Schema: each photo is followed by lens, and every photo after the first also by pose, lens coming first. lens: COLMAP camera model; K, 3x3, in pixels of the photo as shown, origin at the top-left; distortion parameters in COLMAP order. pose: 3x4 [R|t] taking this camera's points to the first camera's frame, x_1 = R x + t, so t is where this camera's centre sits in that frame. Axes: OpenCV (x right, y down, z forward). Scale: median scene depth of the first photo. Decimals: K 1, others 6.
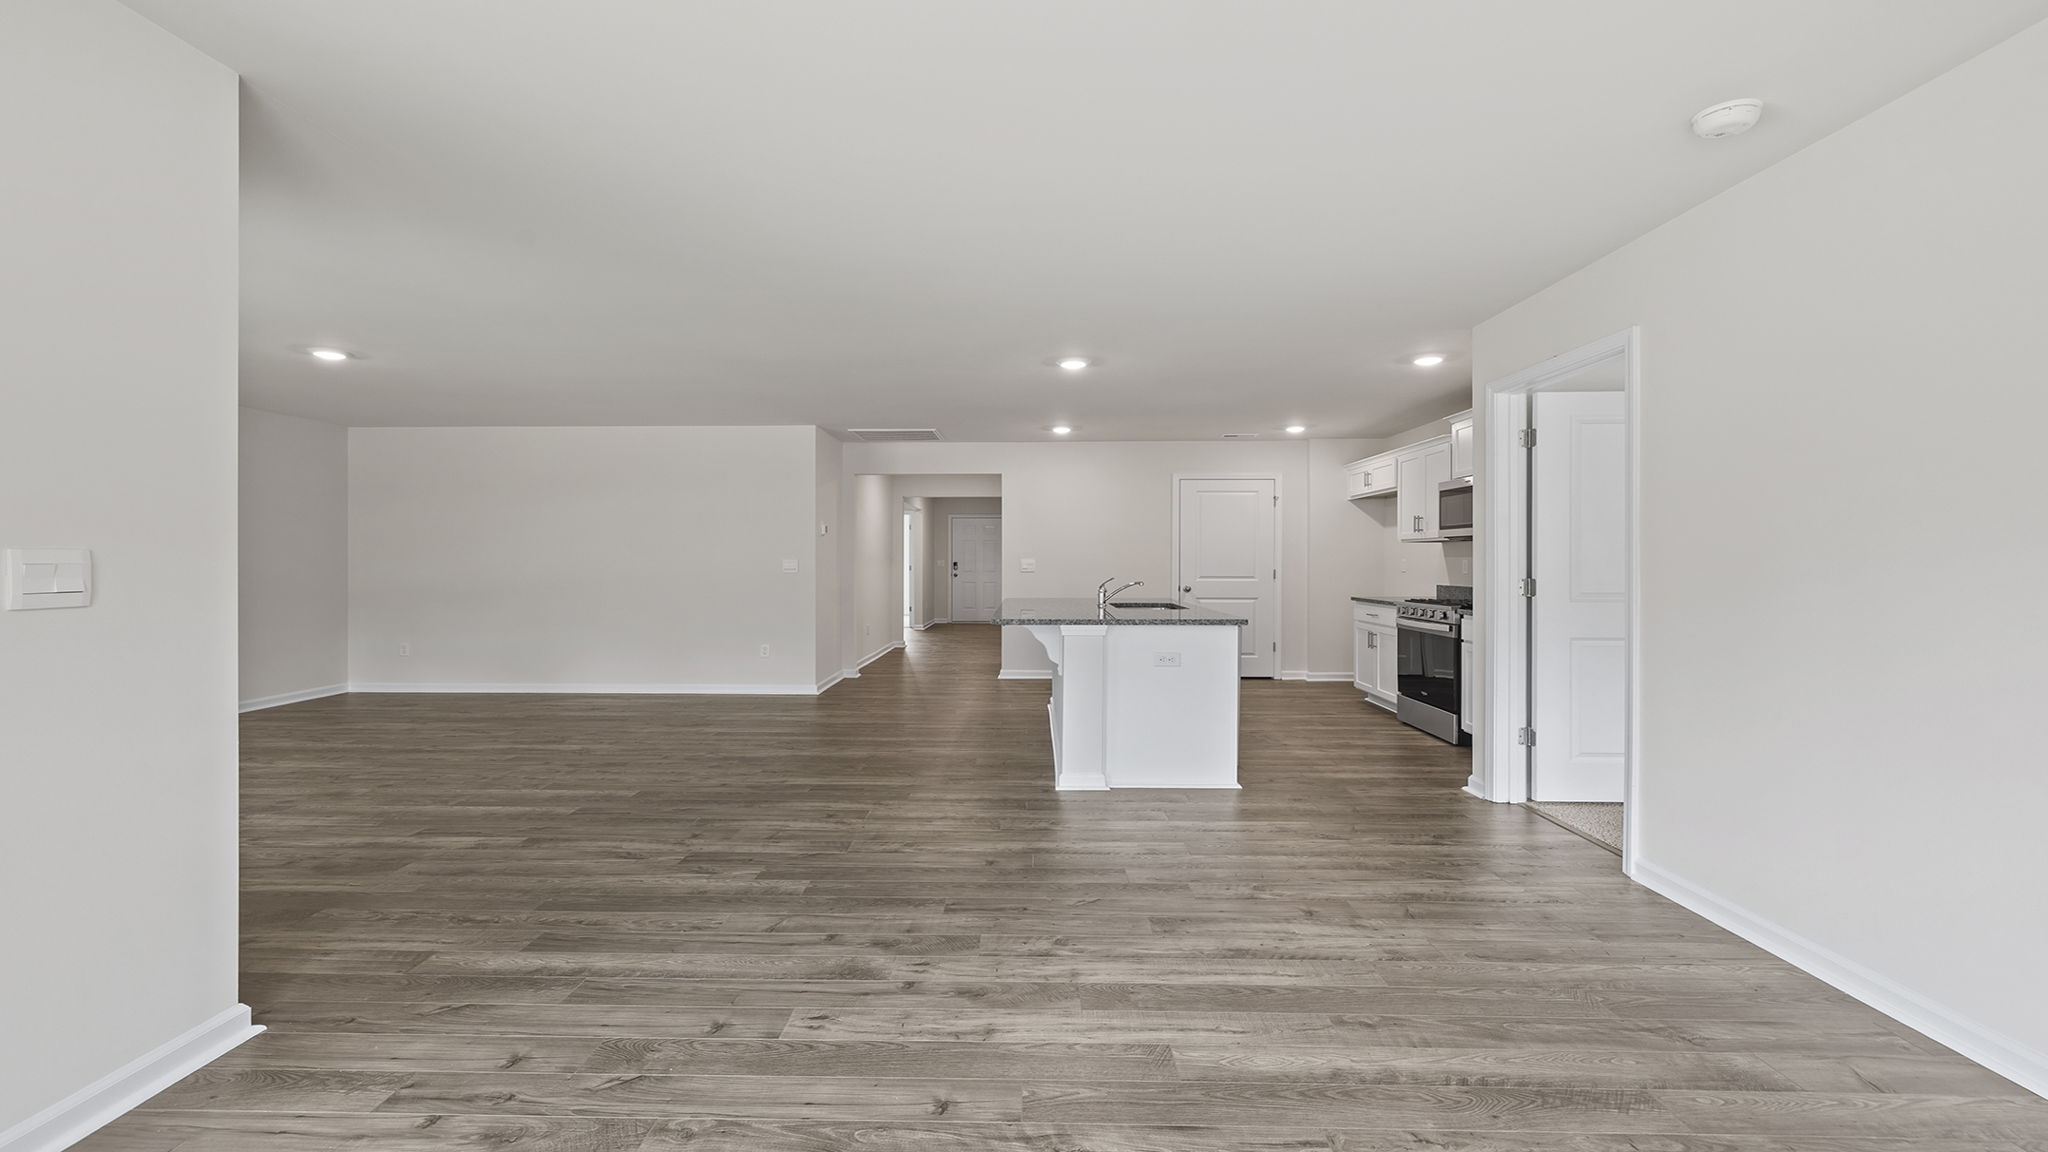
lens RADIAL K [[886.1, 0, 1014.7], [0, 886.1, 562.0], [0, 0, 1]] dist [-0.000914, 0.000176]
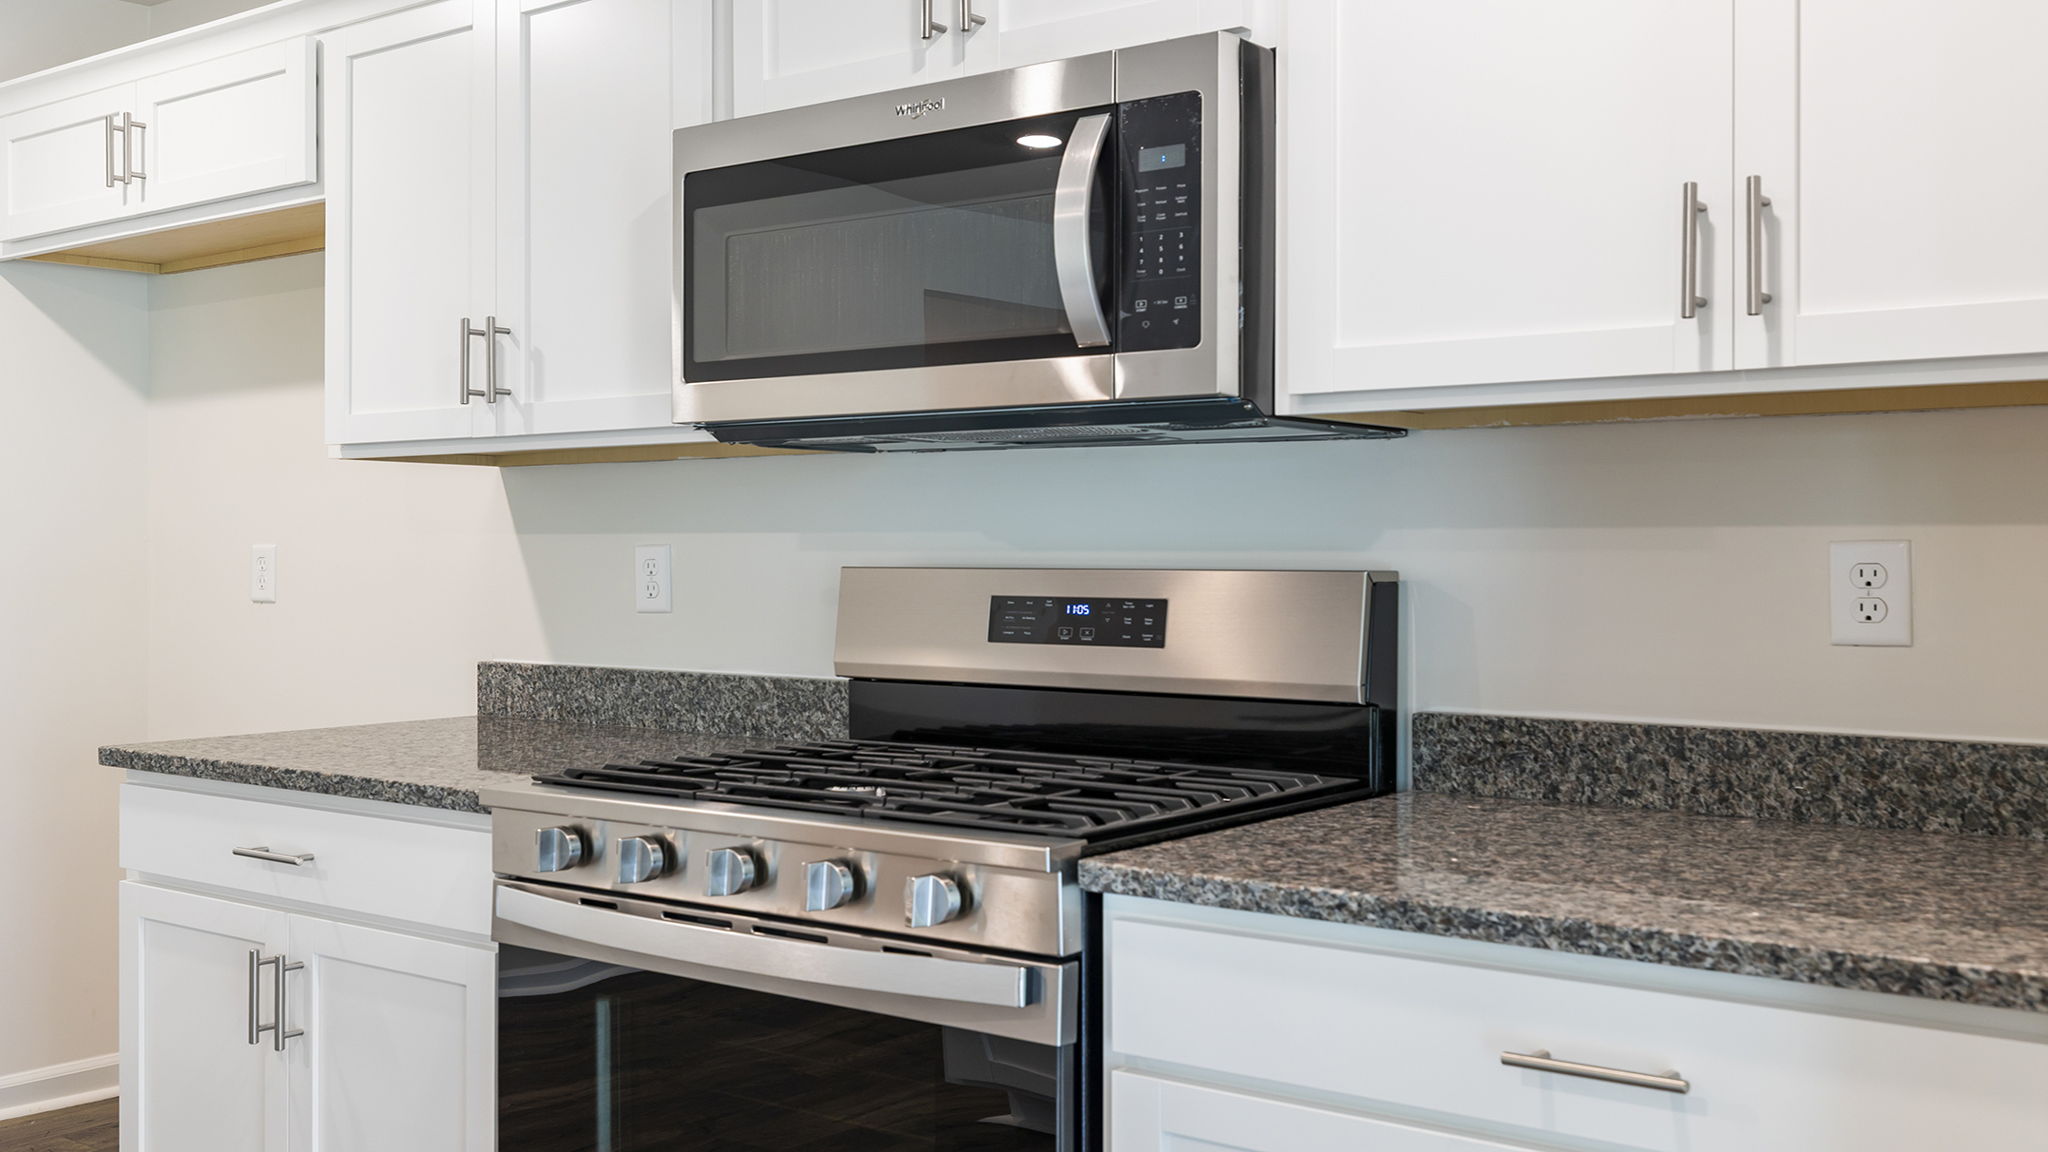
lens RADIAL K [[2006.8, 0, 1026.3], [0, 2006.8, 560.4], [0, 0, 1]] dist [0.005424, 0.000000]
pose [[0.590735, -0.005376, 0.806848, 0.374652], [0.002659, 0.999985, 0.004716, -0.001601], [-0.806861, -0.000641, 0.590741, 1.421670]]
